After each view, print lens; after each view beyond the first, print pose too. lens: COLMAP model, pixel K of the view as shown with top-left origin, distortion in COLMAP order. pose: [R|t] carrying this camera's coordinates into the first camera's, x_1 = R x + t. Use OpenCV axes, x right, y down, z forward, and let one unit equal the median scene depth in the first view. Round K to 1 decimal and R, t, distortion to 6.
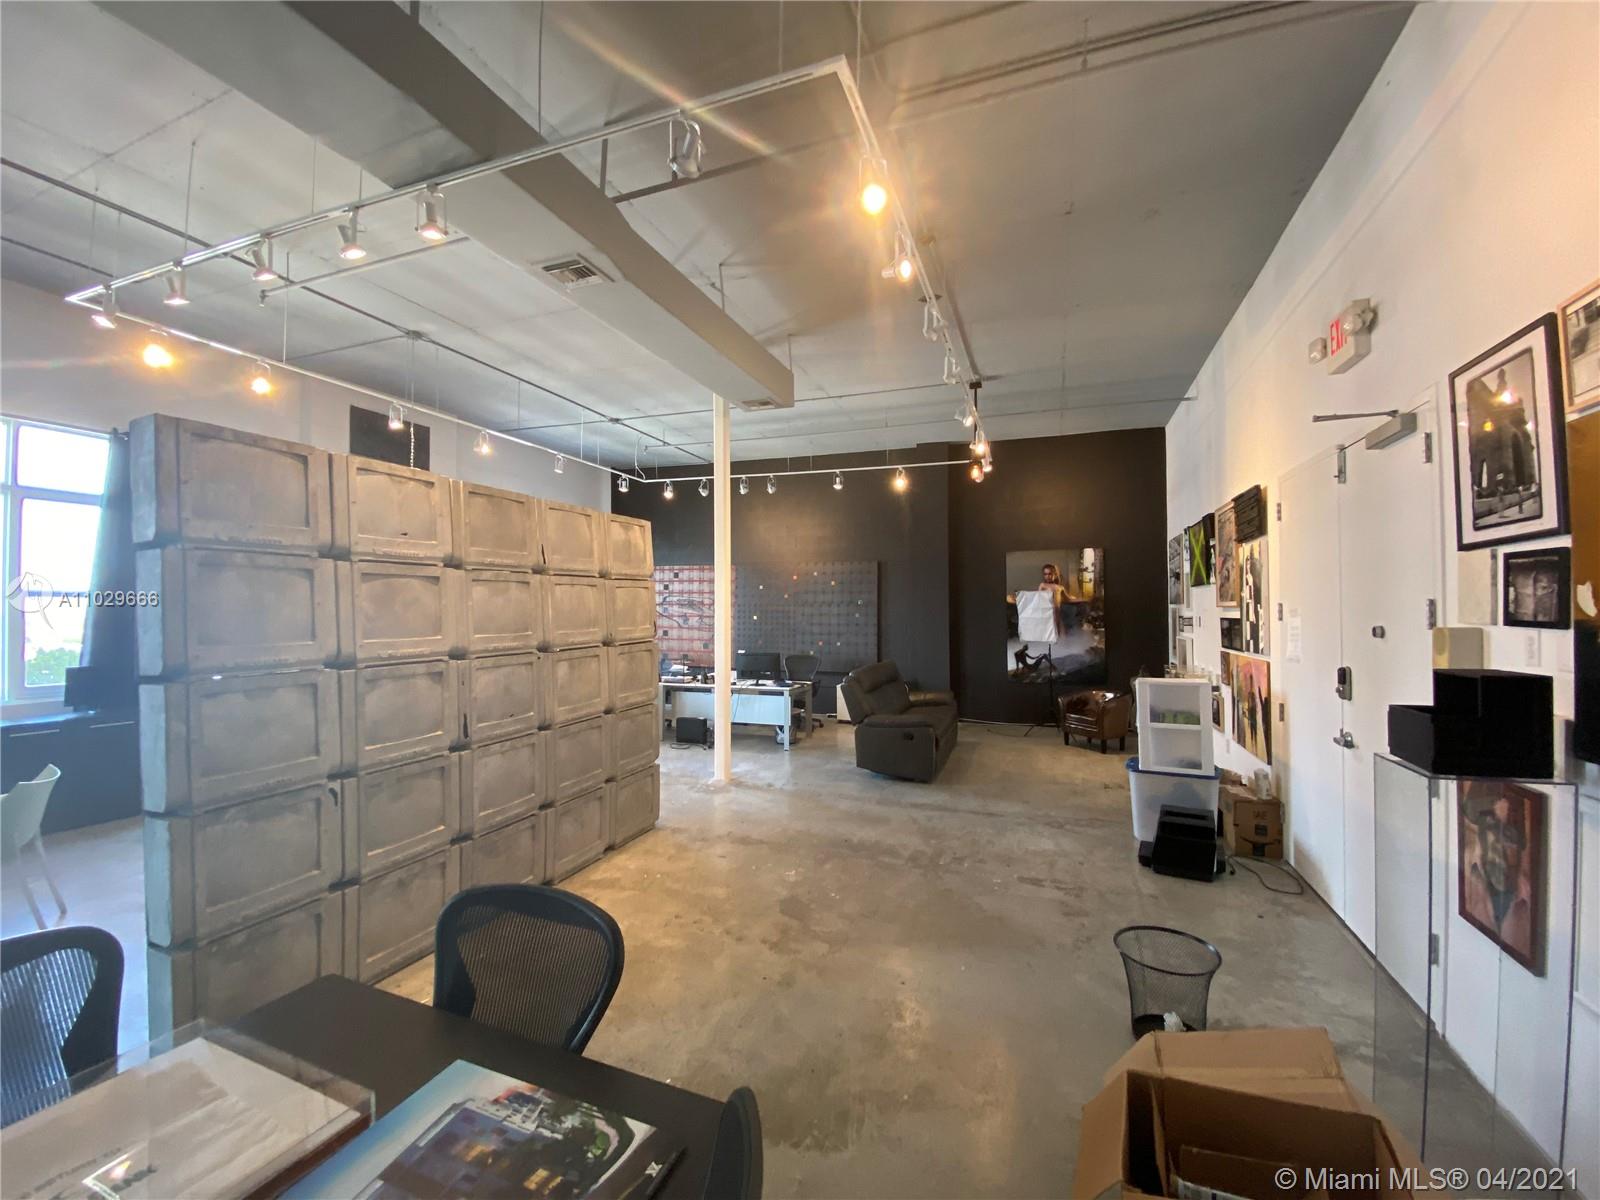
lens RADIAL K [[655.1, 0, 794.5], [0, 655.1, 600.5], [0, 0, 1]] dist [0.004735, -0.013718]
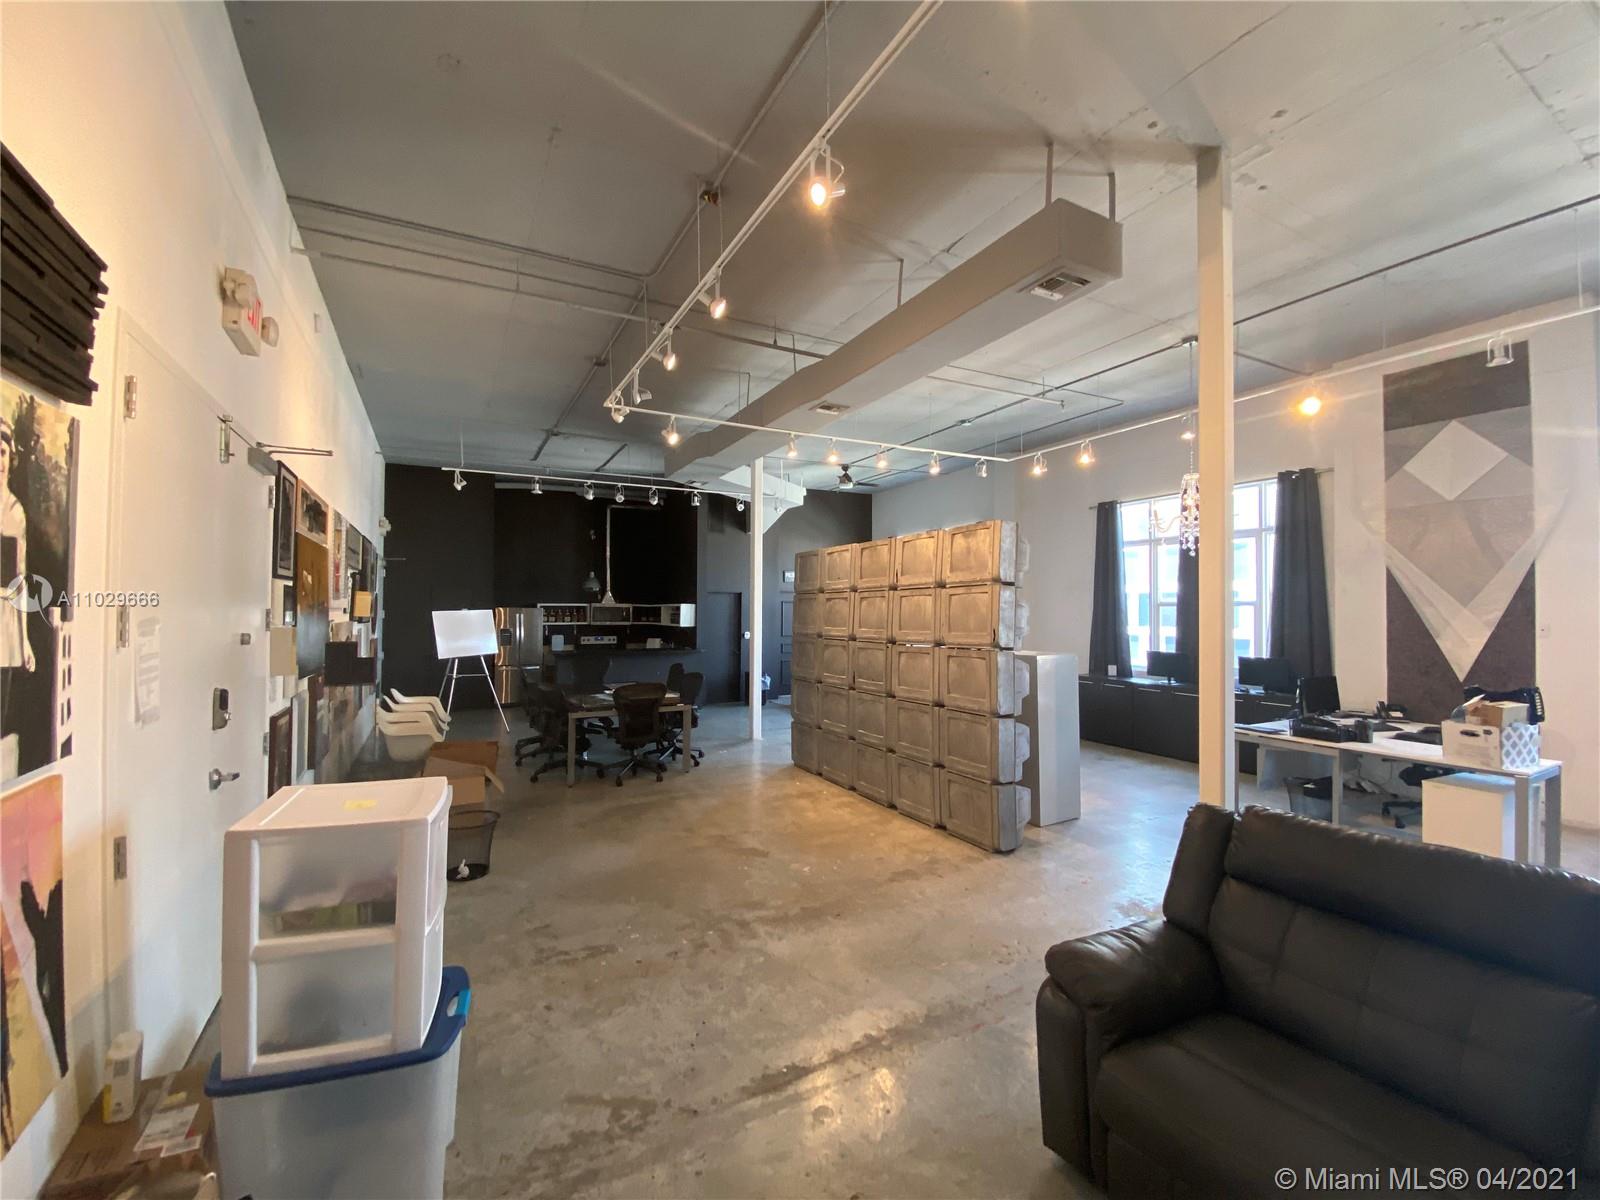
lens RADIAL K [[655.1, 0, 794.1], [0, 655.1, 604.6], [0, 0, 1]] dist [0.004735, -0.013718]
pose [[-0.644839, -0.008507, -0.764271, 0.804325], [0.008793, 0.999789, -0.018547, 0.014886], [0.764268, -0.018680, -0.644628, 1.662378]]
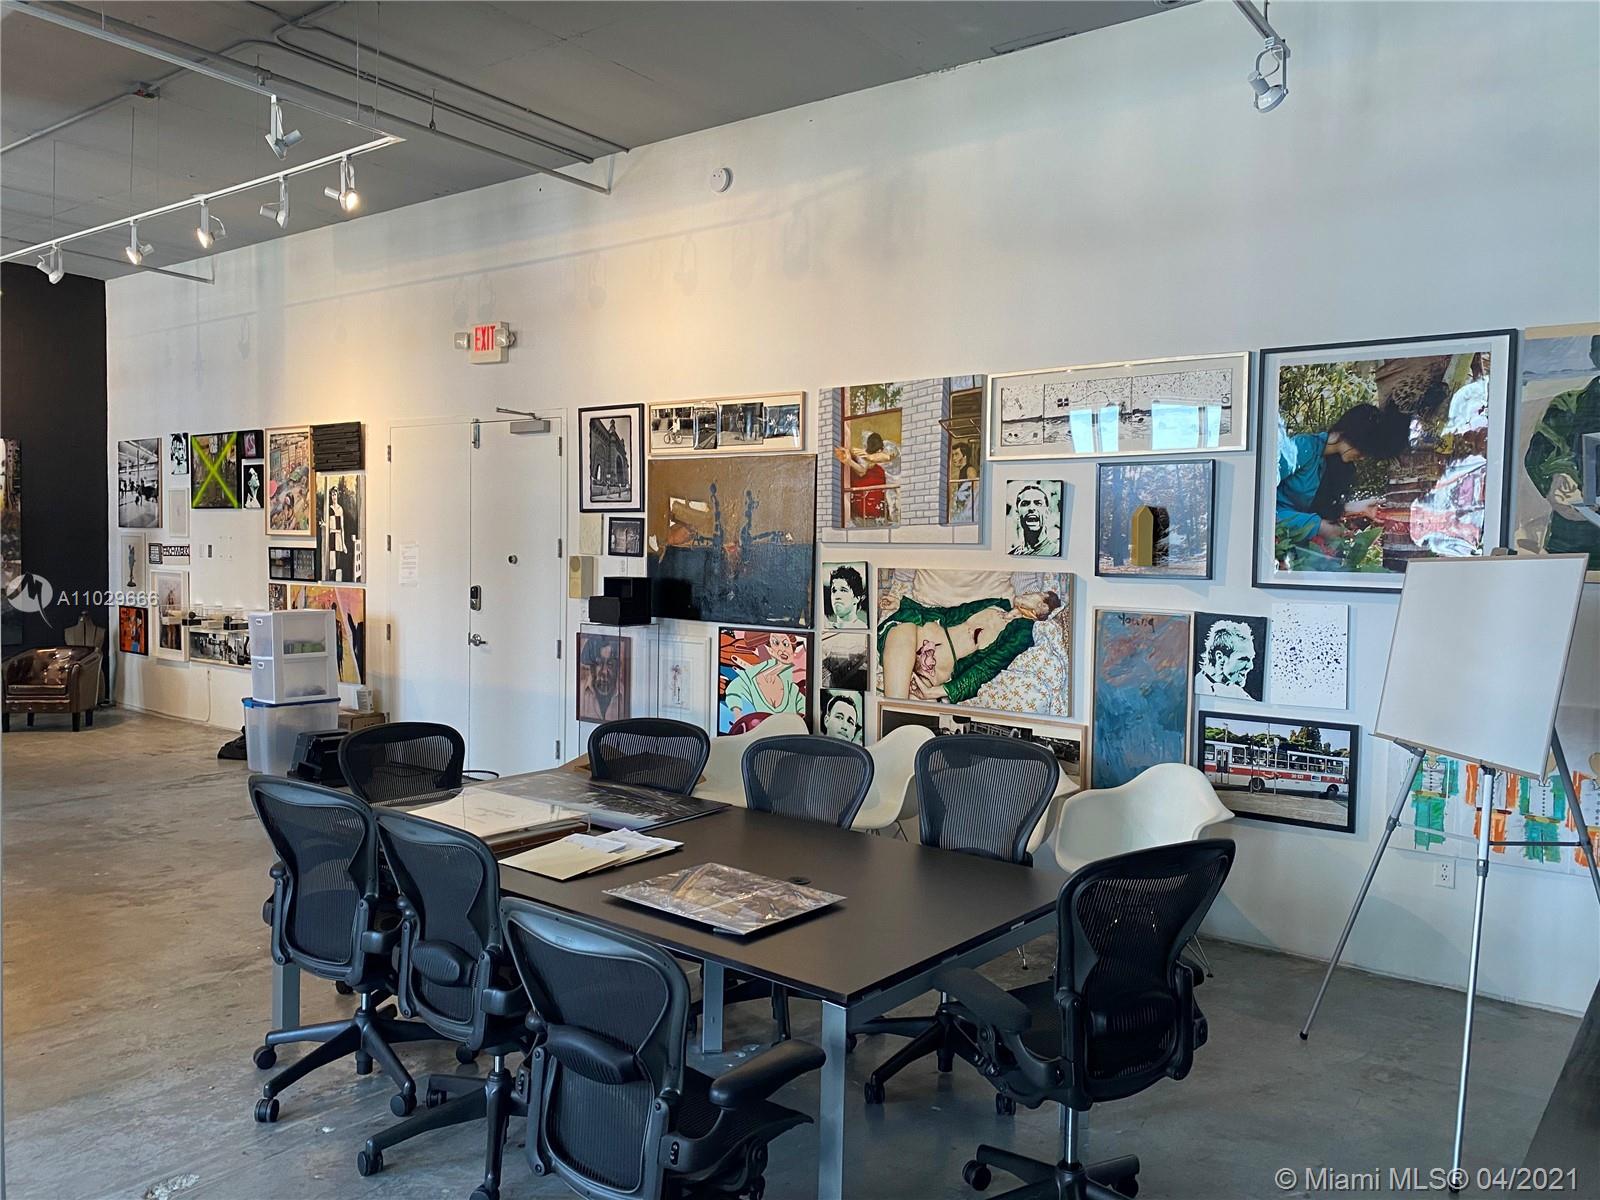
lens RADIAL K [[1220.5, 0, 802.9], [0, 1220.5, 599.5], [0, 0, 1]] dist [-0.003771, -0.001278]
pose [[0.294828, -0.040924, 0.954674, -1.065517], [-0.031425, 0.998127, 0.052491, -0.018421], [-0.955033, -0.045477, 0.292990, -0.297799]]
